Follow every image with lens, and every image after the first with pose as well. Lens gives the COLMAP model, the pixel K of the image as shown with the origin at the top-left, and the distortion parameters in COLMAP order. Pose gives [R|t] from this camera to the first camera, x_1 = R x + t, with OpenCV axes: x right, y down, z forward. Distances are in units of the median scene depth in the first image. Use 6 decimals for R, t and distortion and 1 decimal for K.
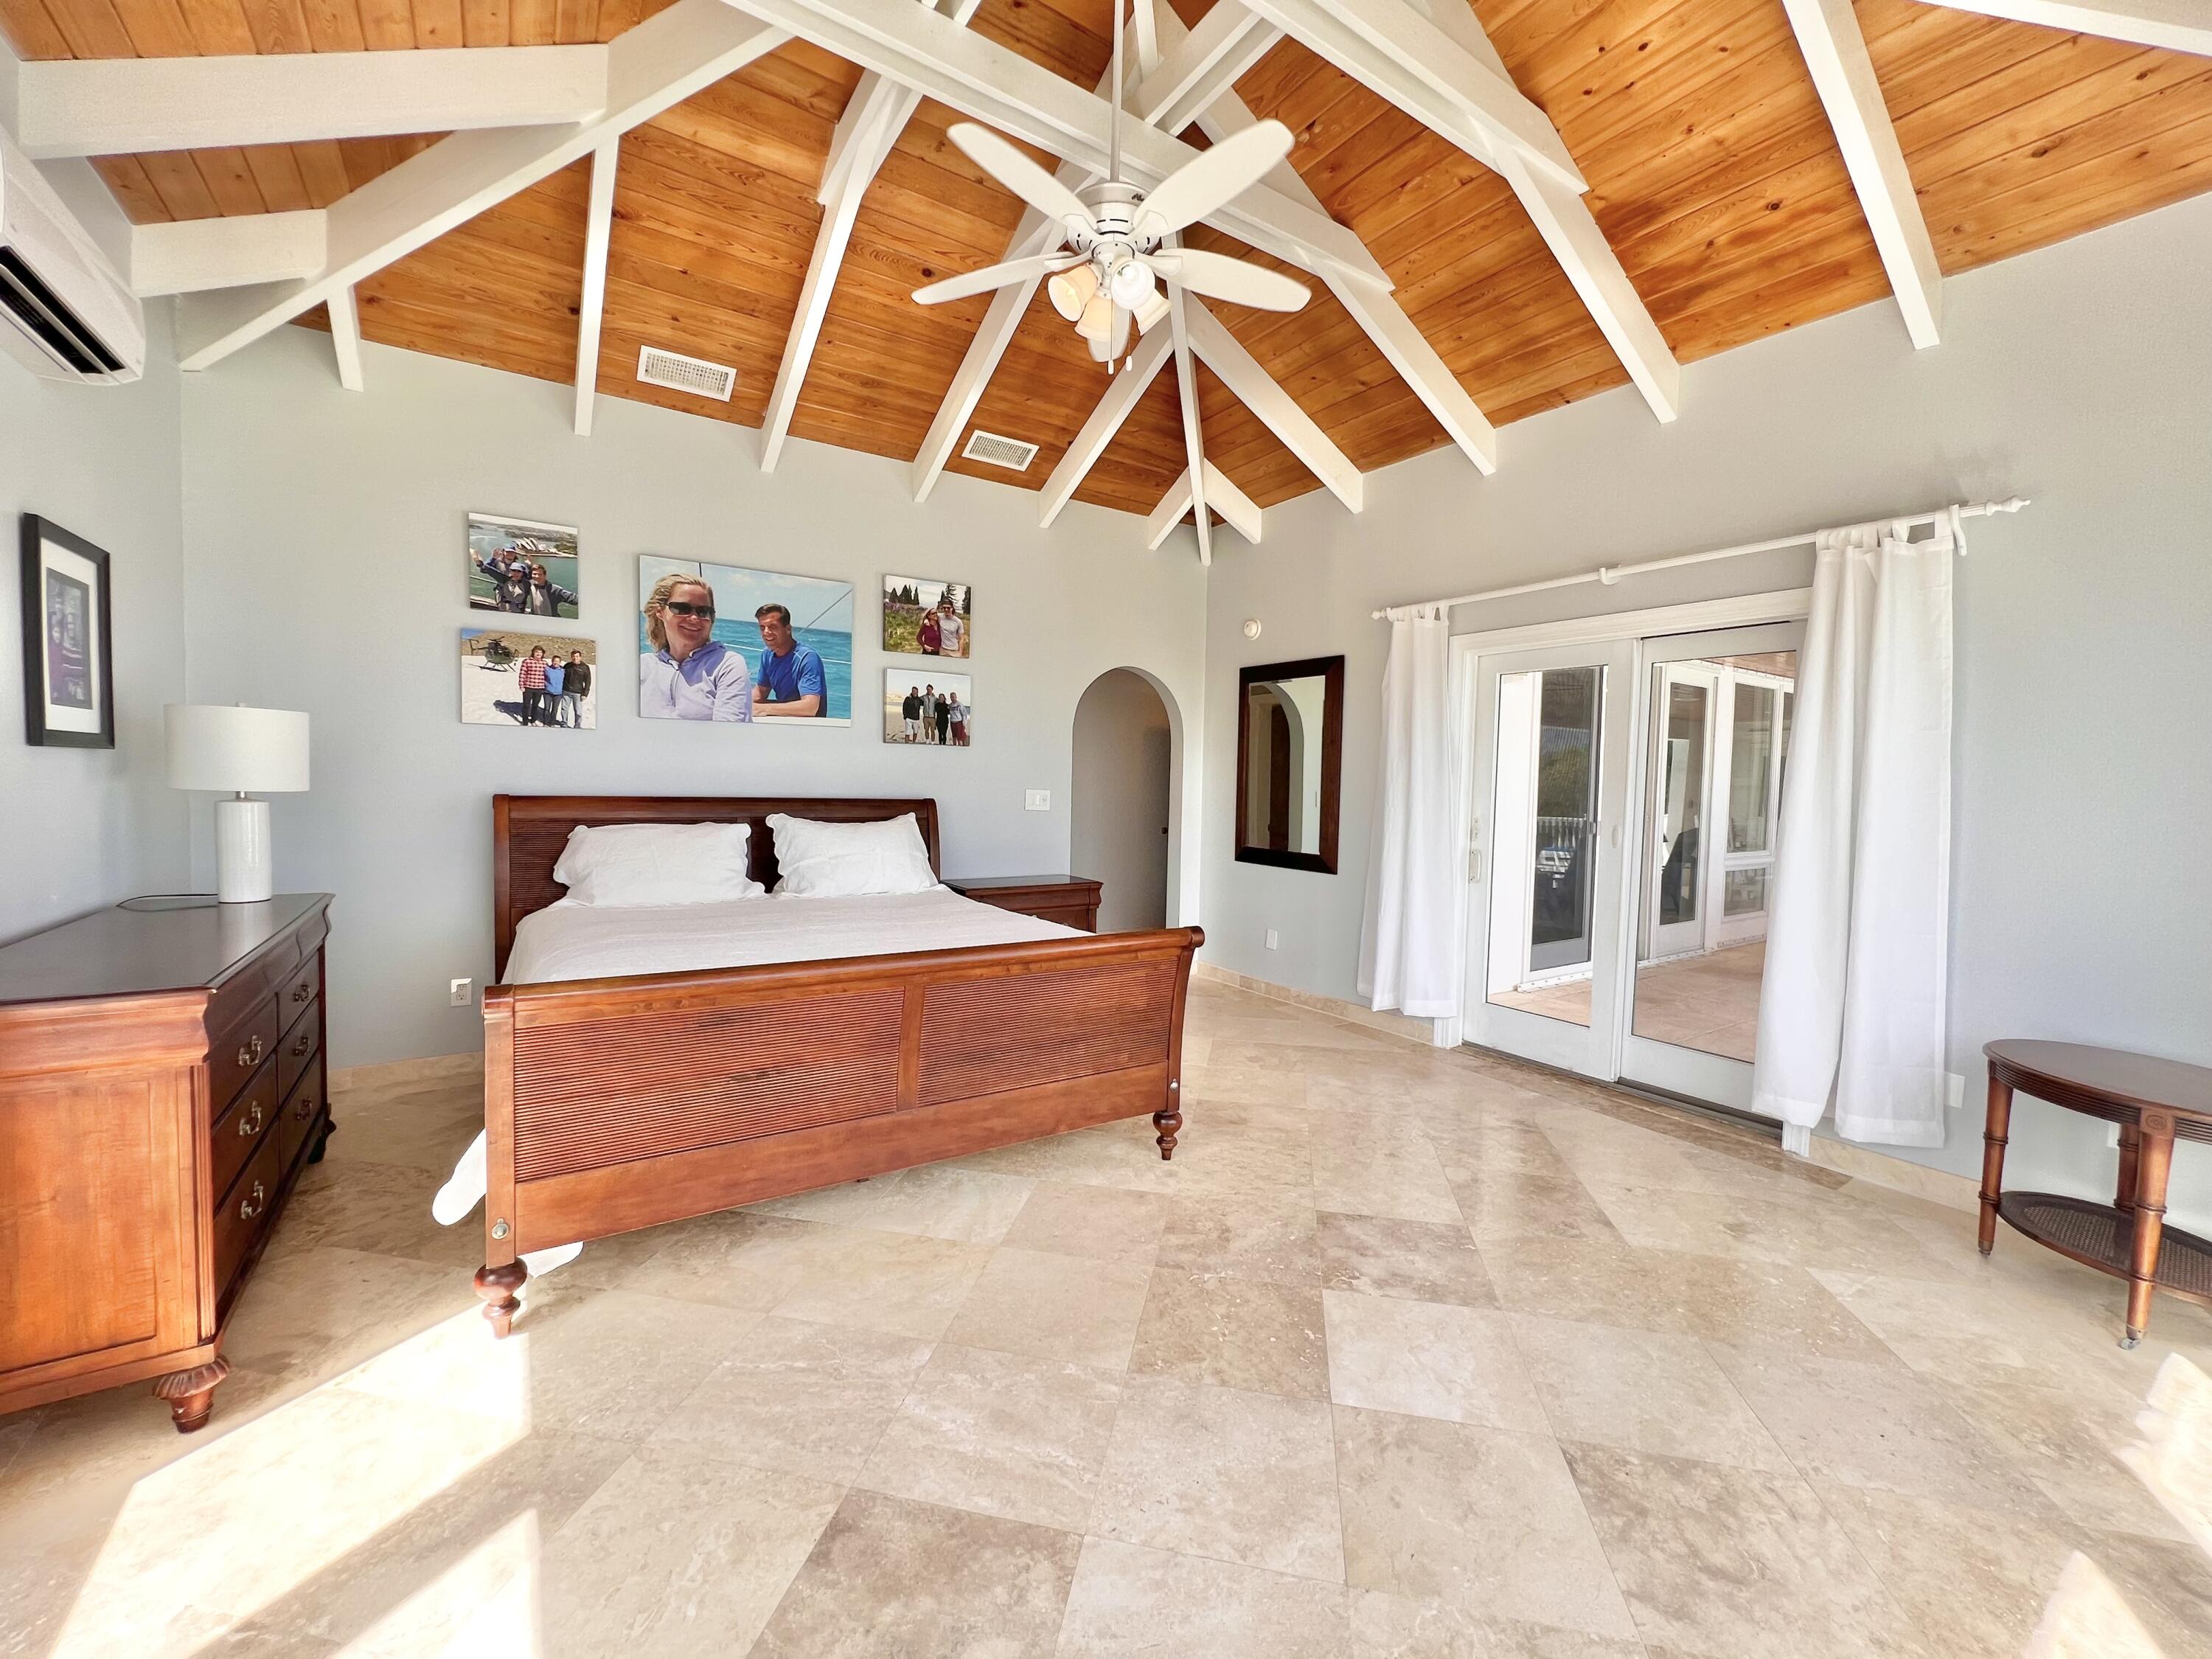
lens RADIAL K [[892.7, 0, 1099.2], [0, 892.7, 823.9], [0, 0, 1]] dist [-0.001716, 0.000824]
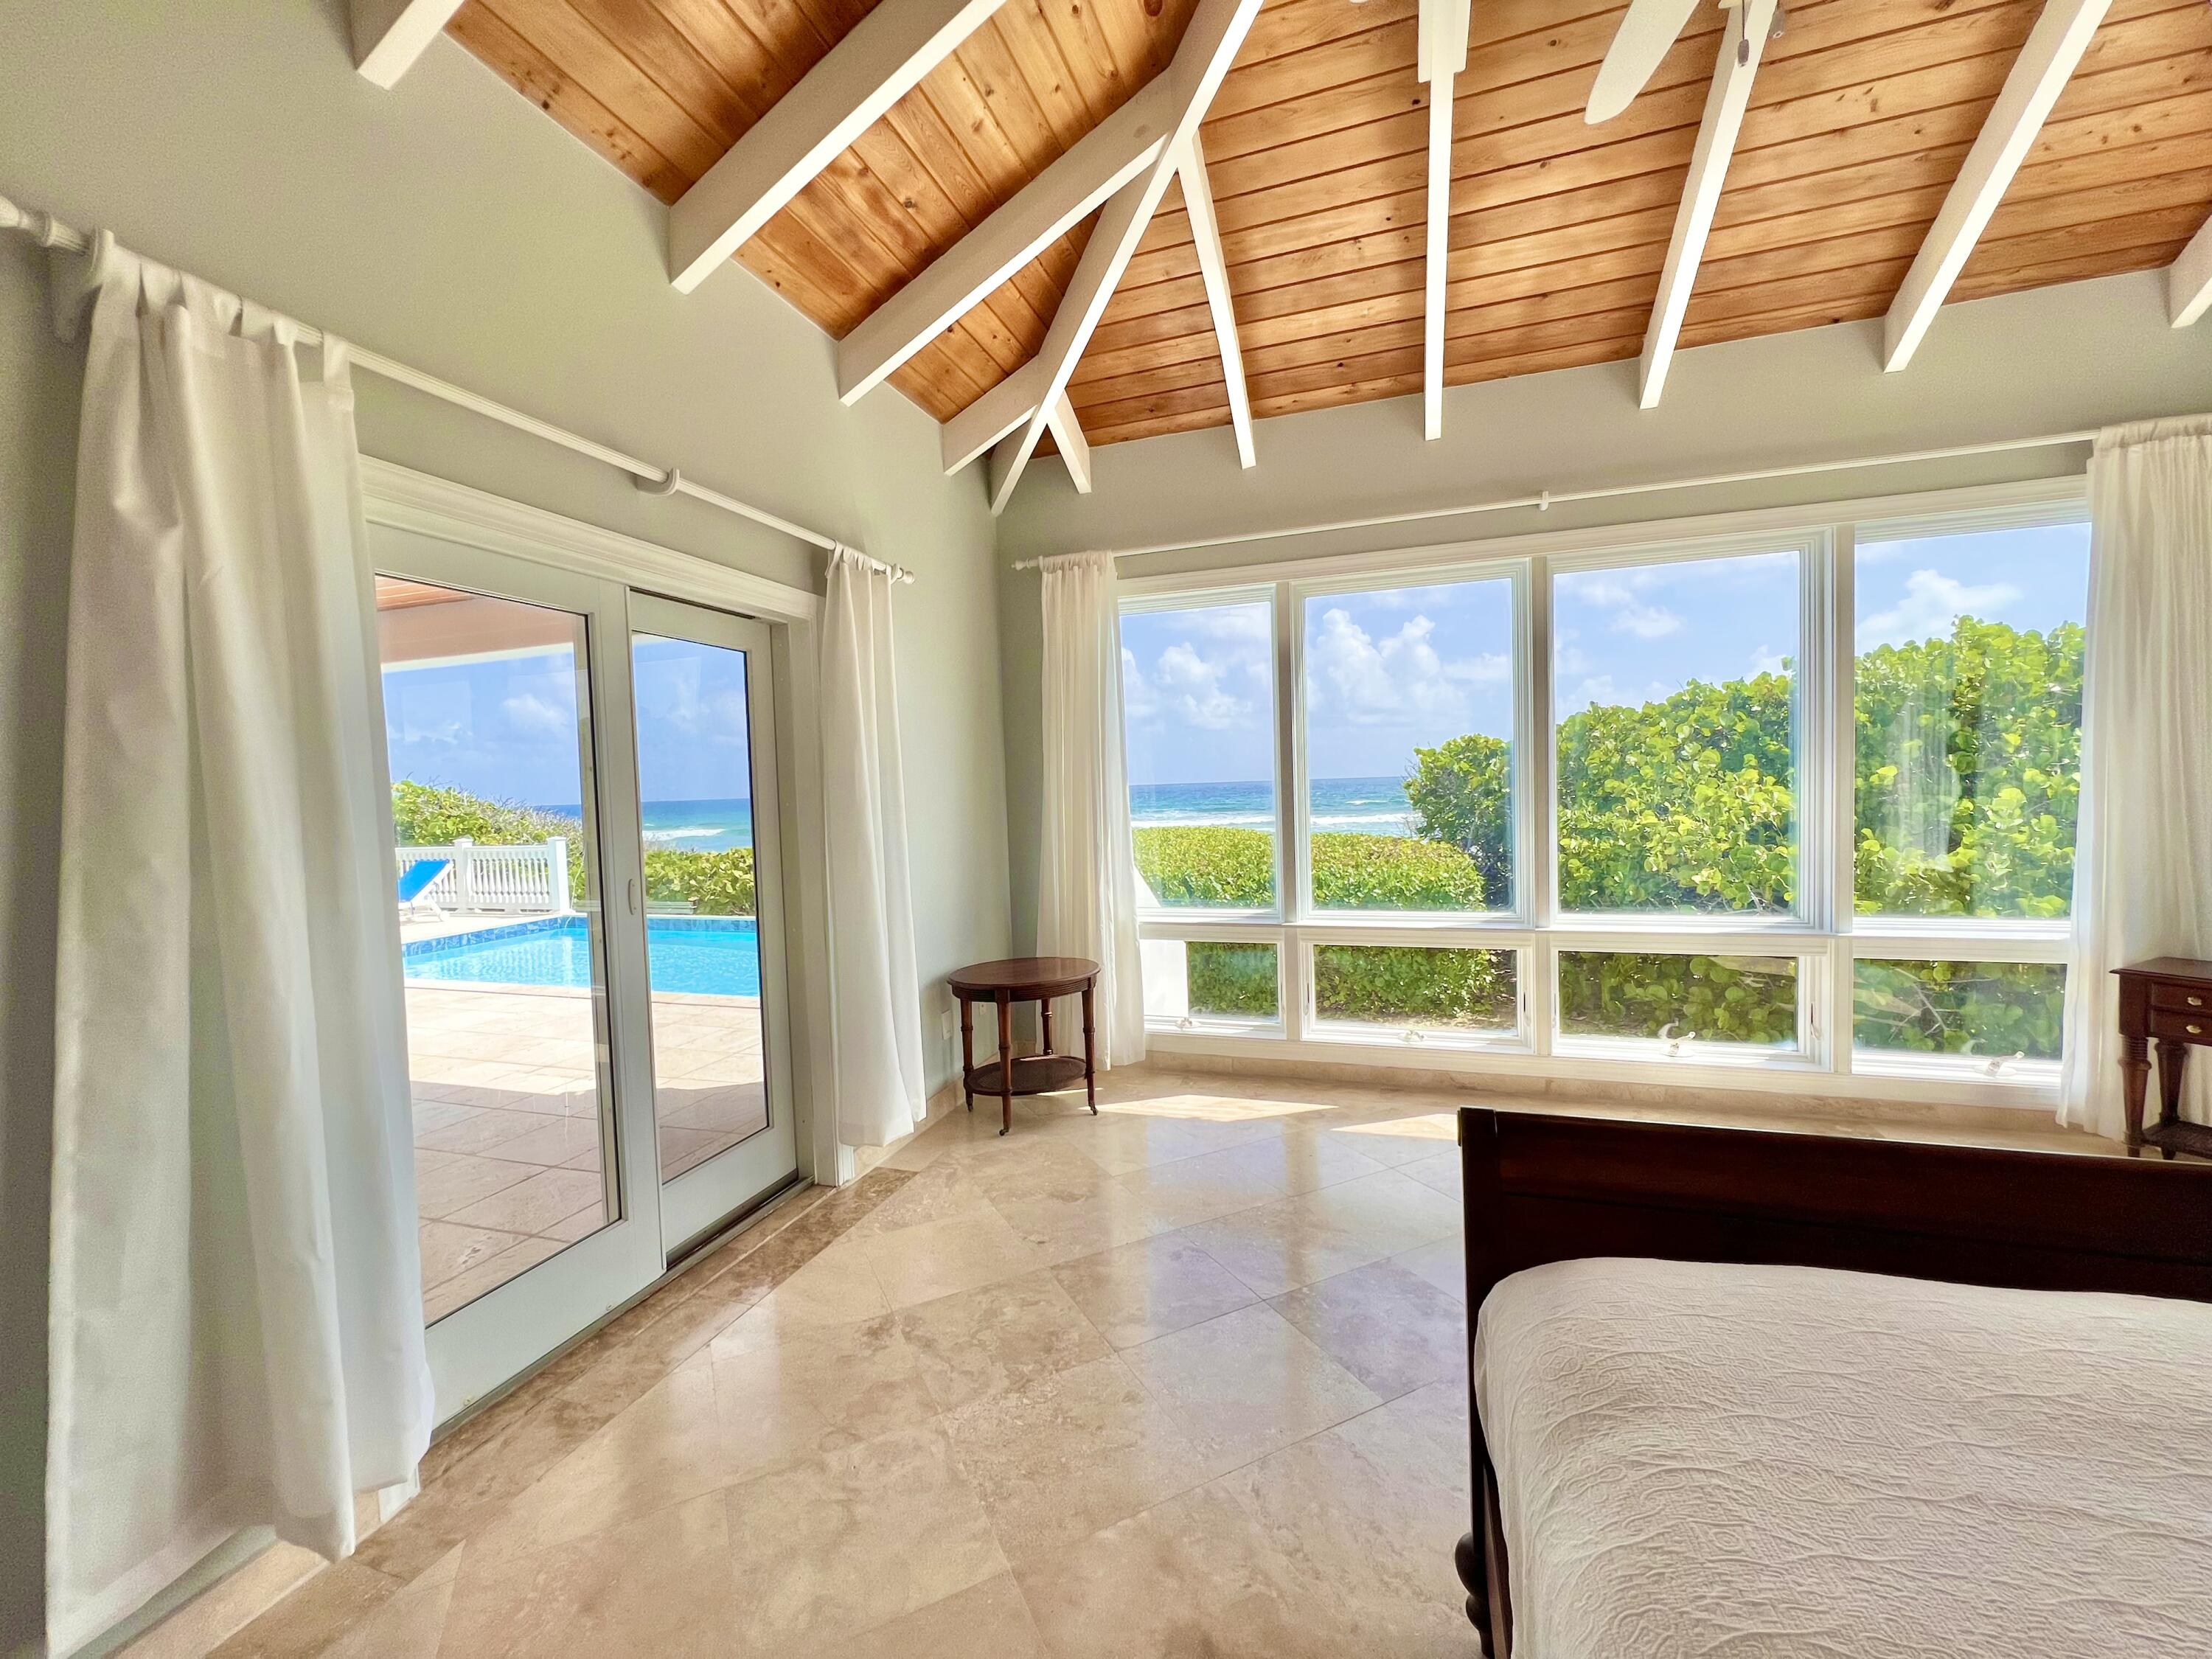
lens RADIAL K [[892.7, 0, 1100.0], [0, 892.7, 826.2], [0, 0, 1]] dist [-0.001716, 0.000824]
pose [[-0.614476, -0.037801, 0.788030, -0.112695], [0.056891, 0.994128, 0.092049, -0.071816], [-0.786882, 0.101394, -0.608717, 1.100592]]
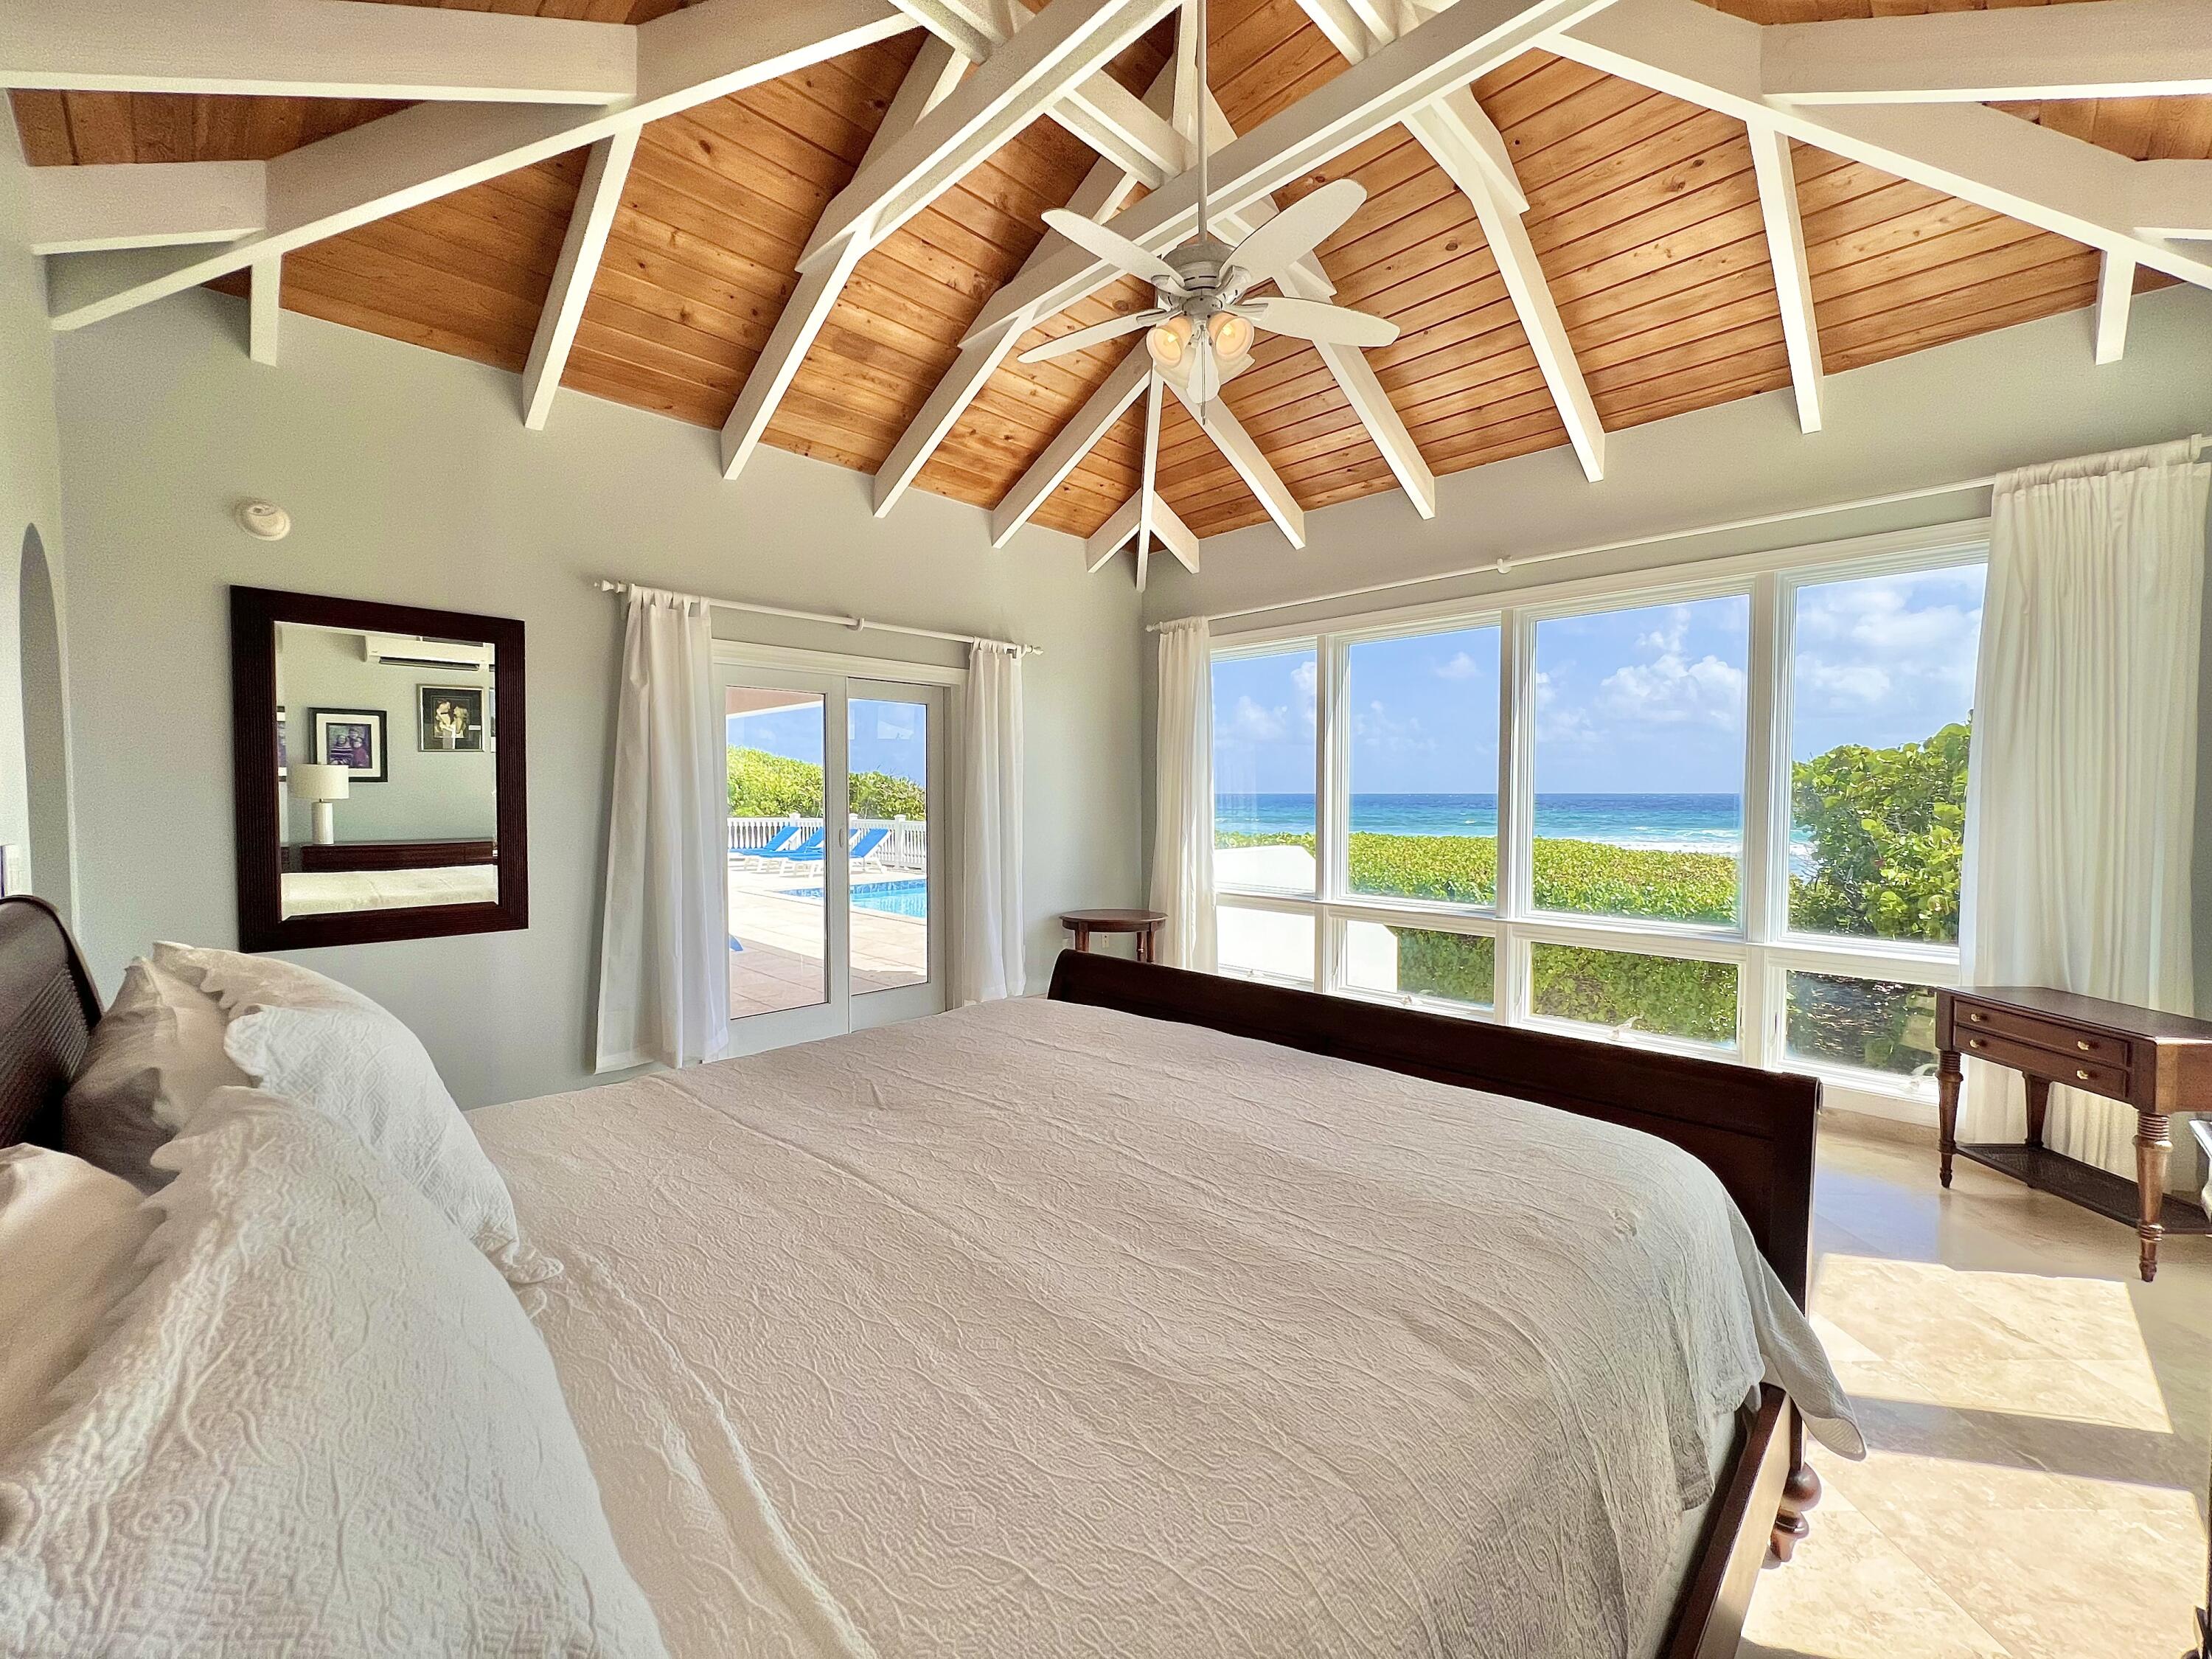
lens RADIAL K [[892.7, 0, 1095.4], [0, 892.7, 827.2], [0, 0, 1]] dist [-0.001716, 0.000824]
pose [[-0.197989, -0.059761, 0.978381, -0.659340], [0.042582, 0.996673, 0.069495, -0.067855], [-0.979279, 0.055421, -0.194786, 0.884176]]
